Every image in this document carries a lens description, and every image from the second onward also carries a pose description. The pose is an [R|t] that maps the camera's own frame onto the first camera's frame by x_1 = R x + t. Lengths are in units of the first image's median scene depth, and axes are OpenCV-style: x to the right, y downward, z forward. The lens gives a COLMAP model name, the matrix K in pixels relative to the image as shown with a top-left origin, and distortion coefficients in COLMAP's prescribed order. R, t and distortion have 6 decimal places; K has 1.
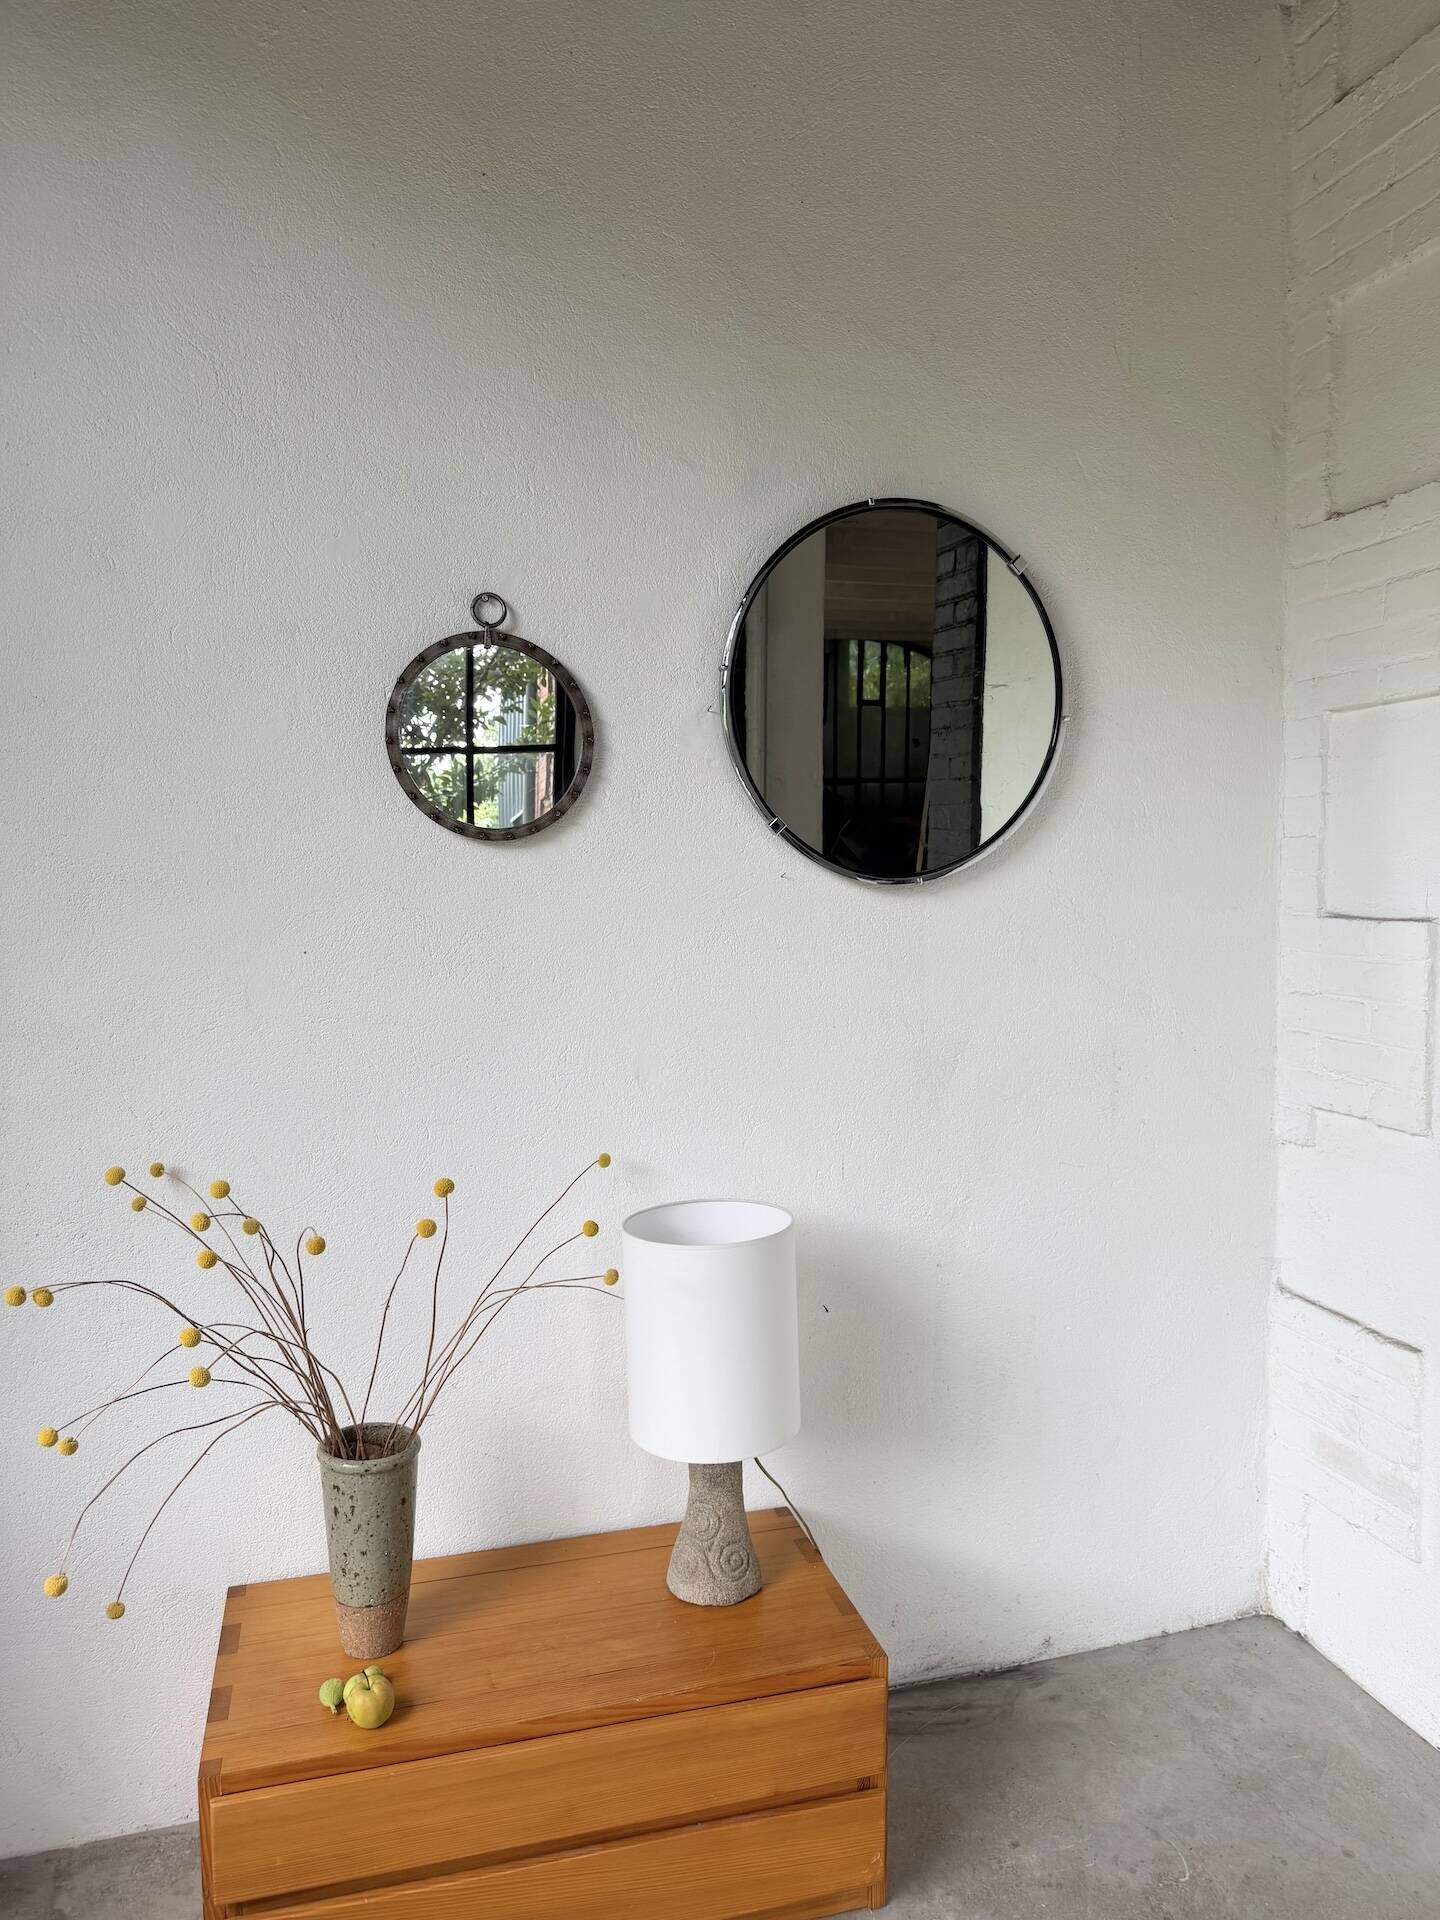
lens RADIAL K [[1369.3, 0, 748.7], [0, 1369.3, 987.1], [0, 0, 1]] dist [0.062988, -0.057633]
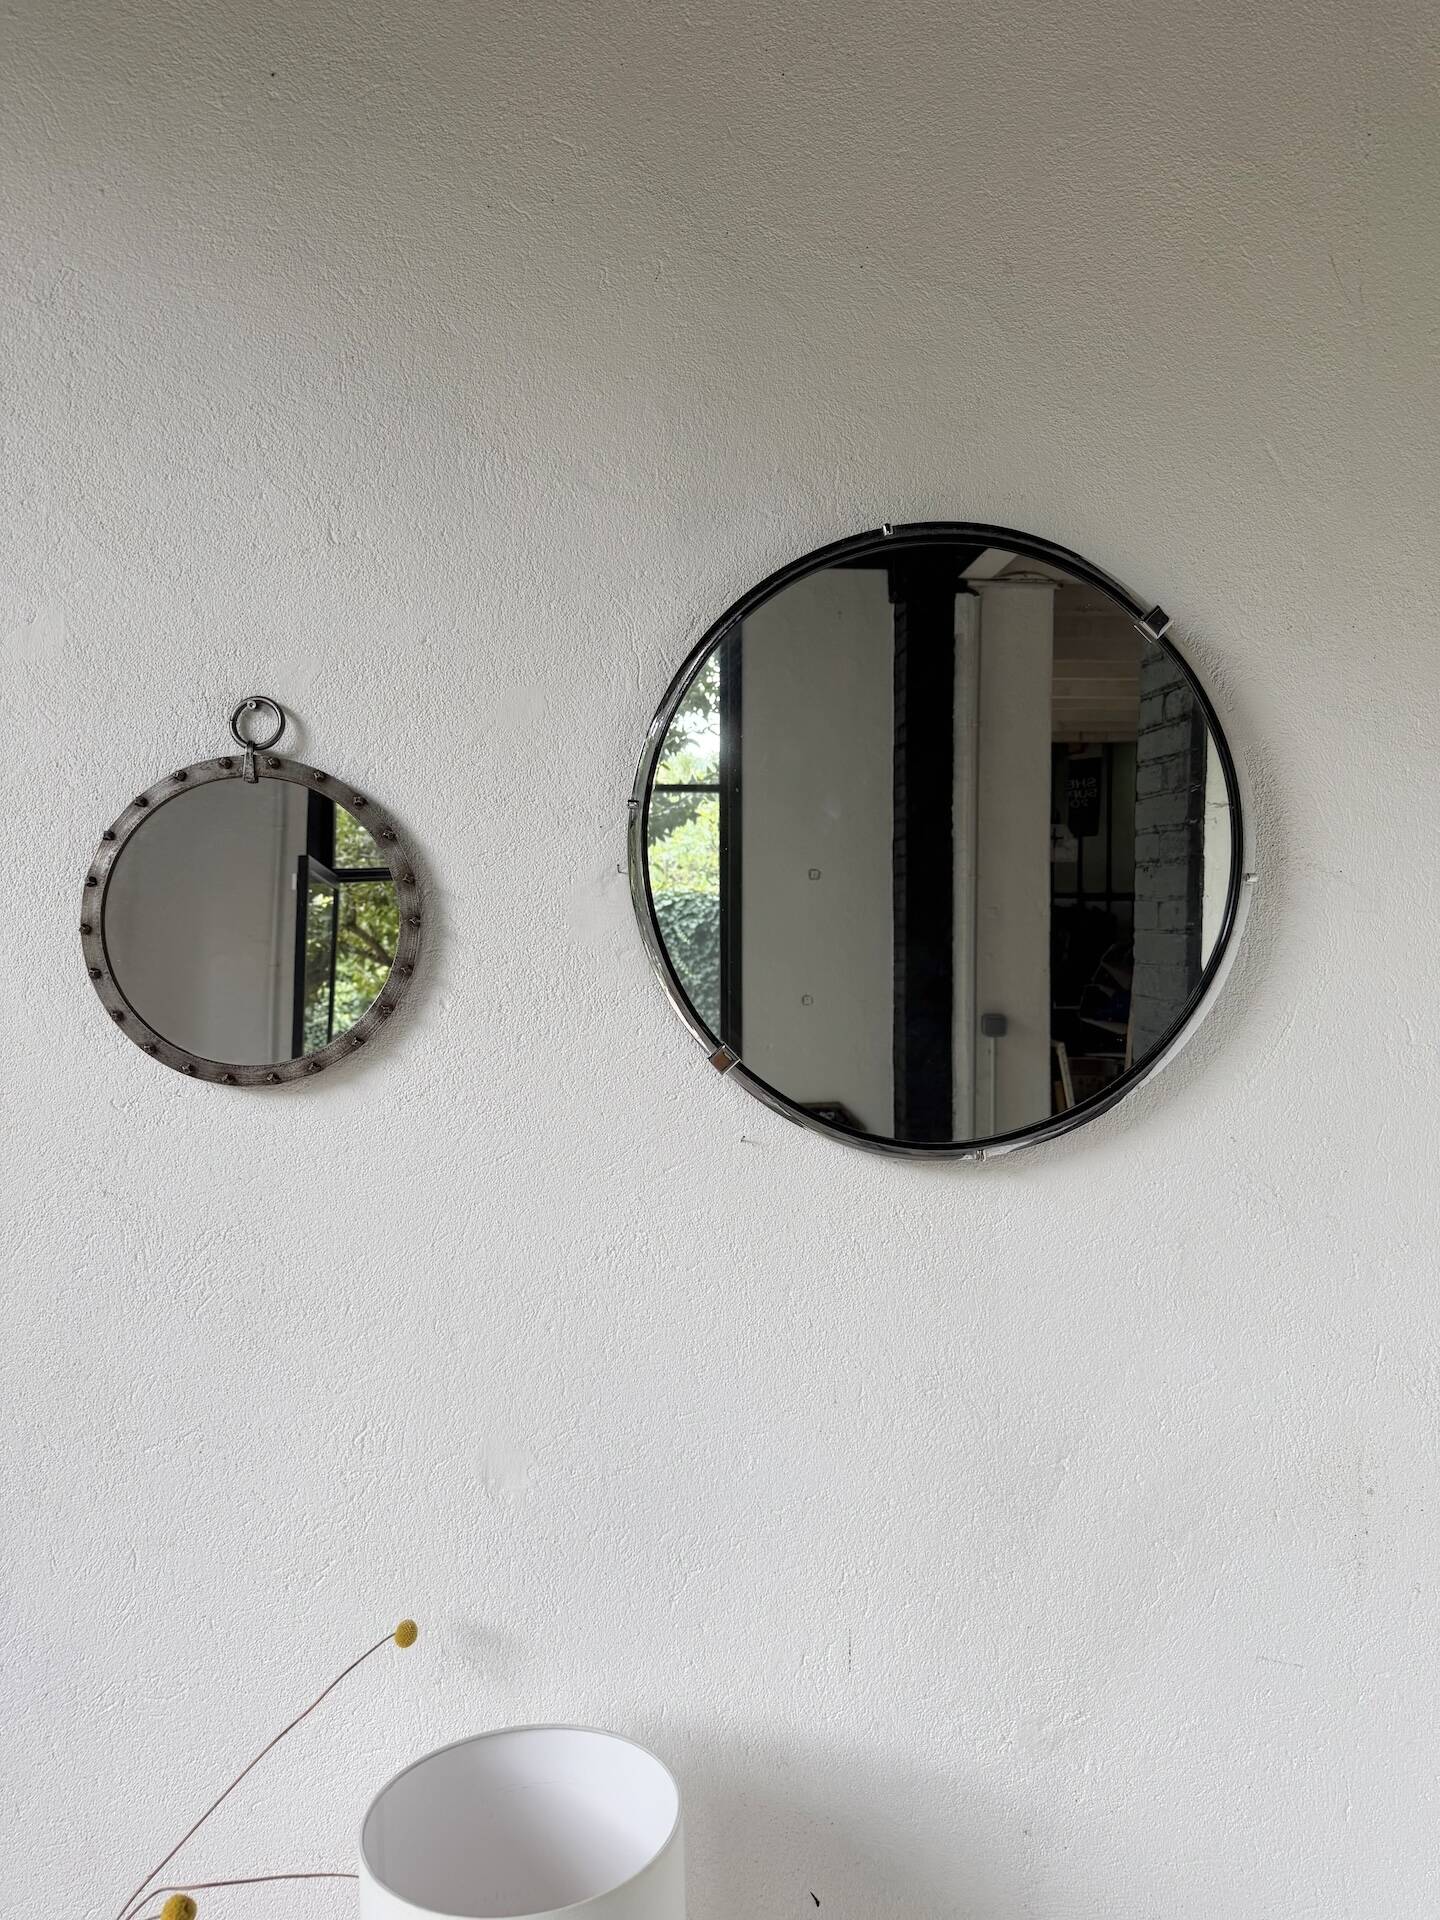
lens RADIAL K [[1390.1, 0, 726.6], [0, 1390.1, 951.1], [0, 0, 1]] dist [0.122345, -0.159713]
pose [[0.974555, 0.008576, -0.223985, 0.155281], [-0.031525, 0.994580, -0.099083, -0.103096], [0.221921, 0.103622, 0.969543, 0.396507]]
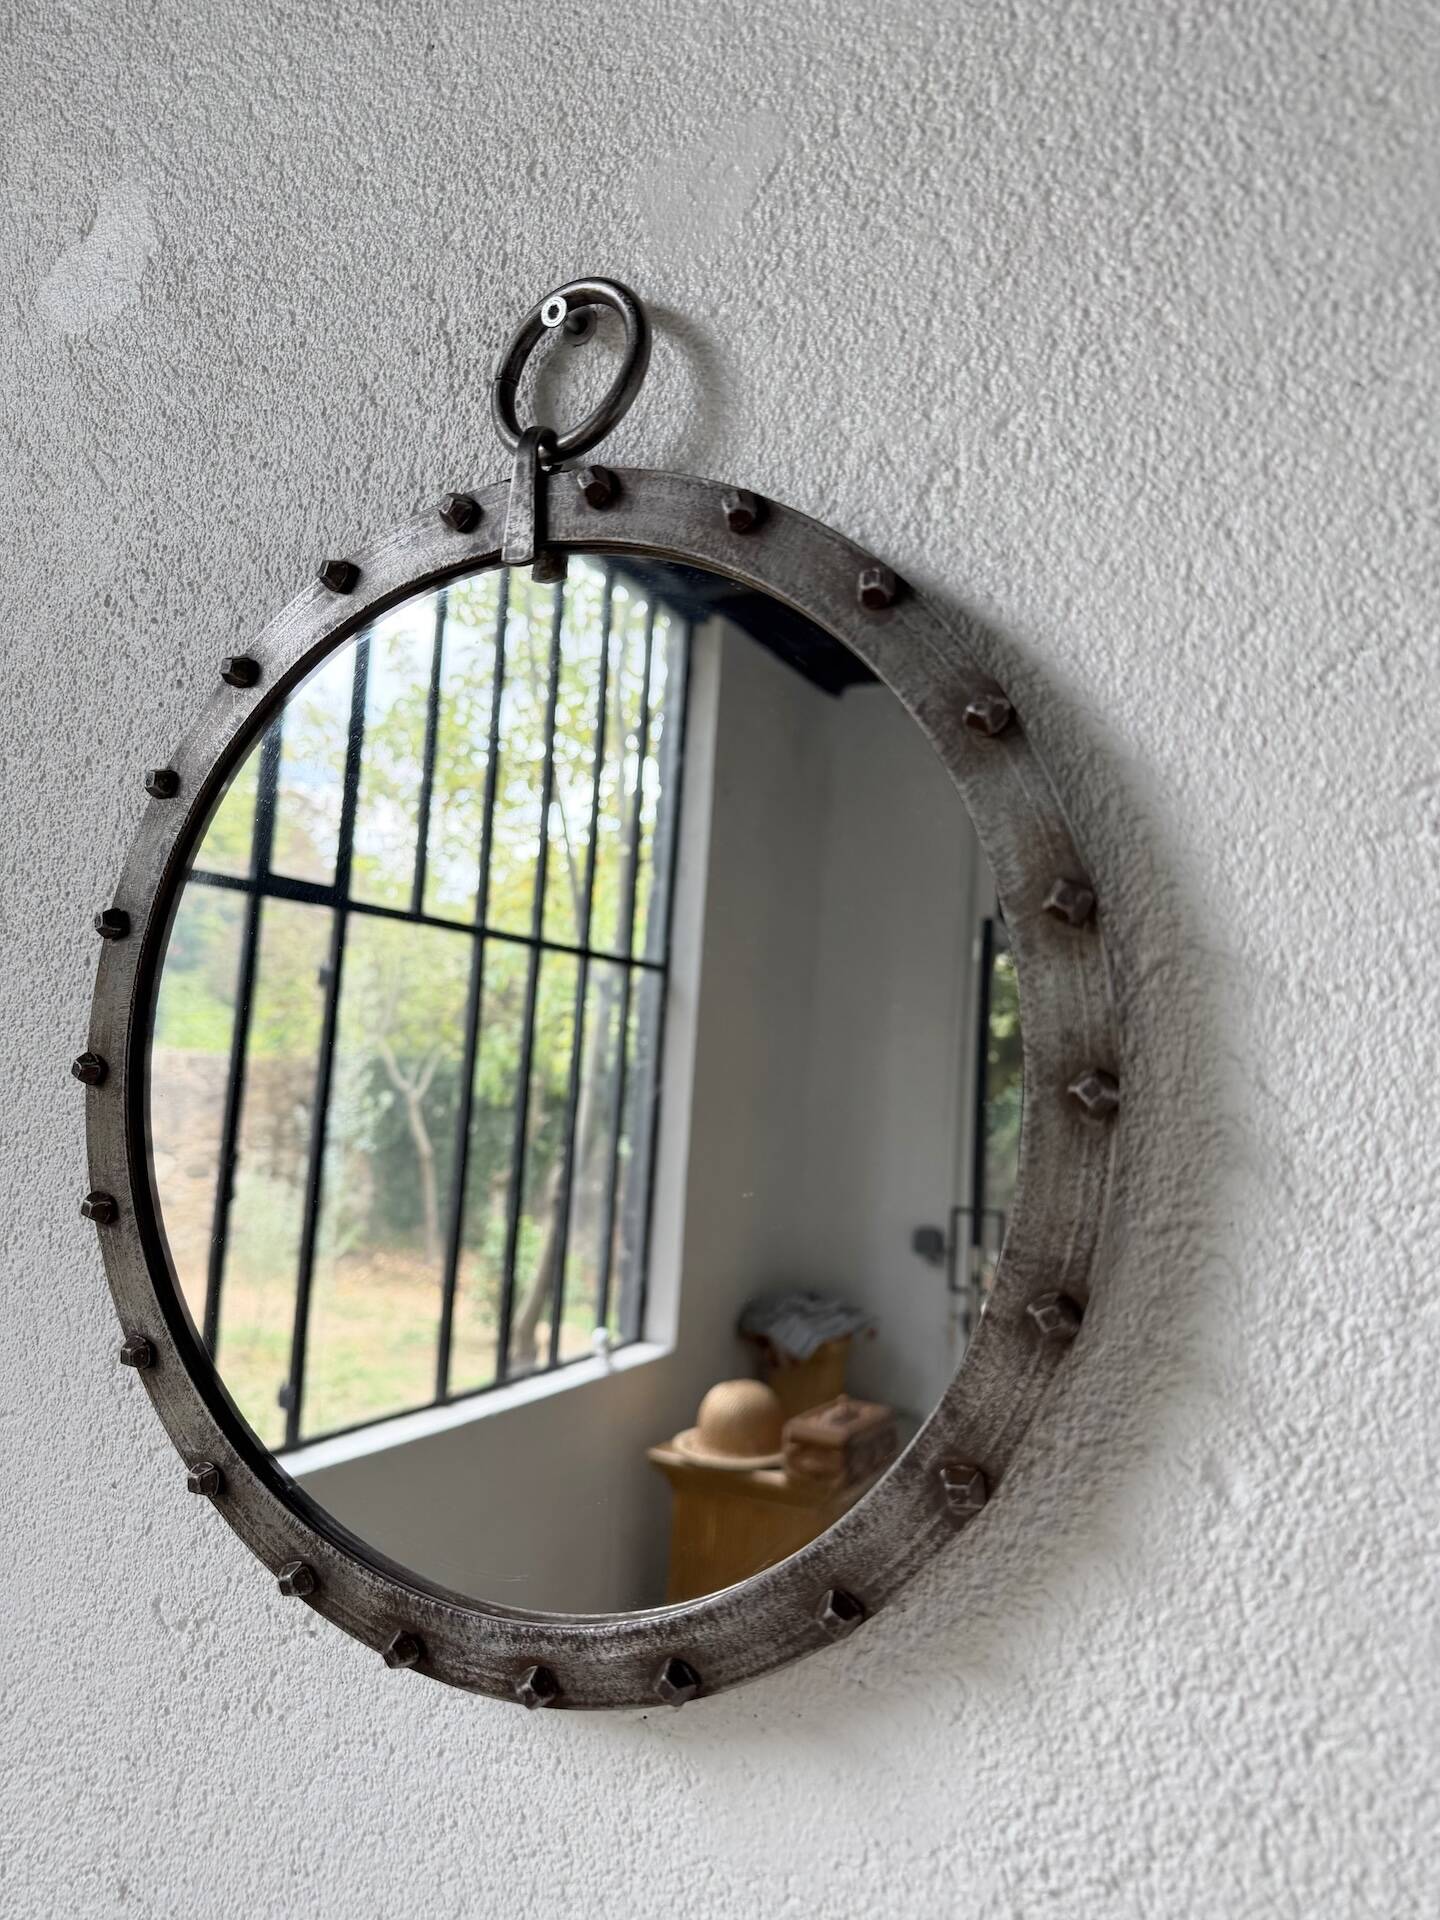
lens RADIAL K [[1366.6, 0, 726.9], [0, 1366.6, 959.6], [0, 0, 1]] dist [-0.011589, -0.003533]
pose [[0.730286, 0.000811, -0.683141, -0.047116], [-0.109809, 0.987135, -0.116216, -0.164792], [0.674259, 0.159886, 0.720980, 0.828926]]
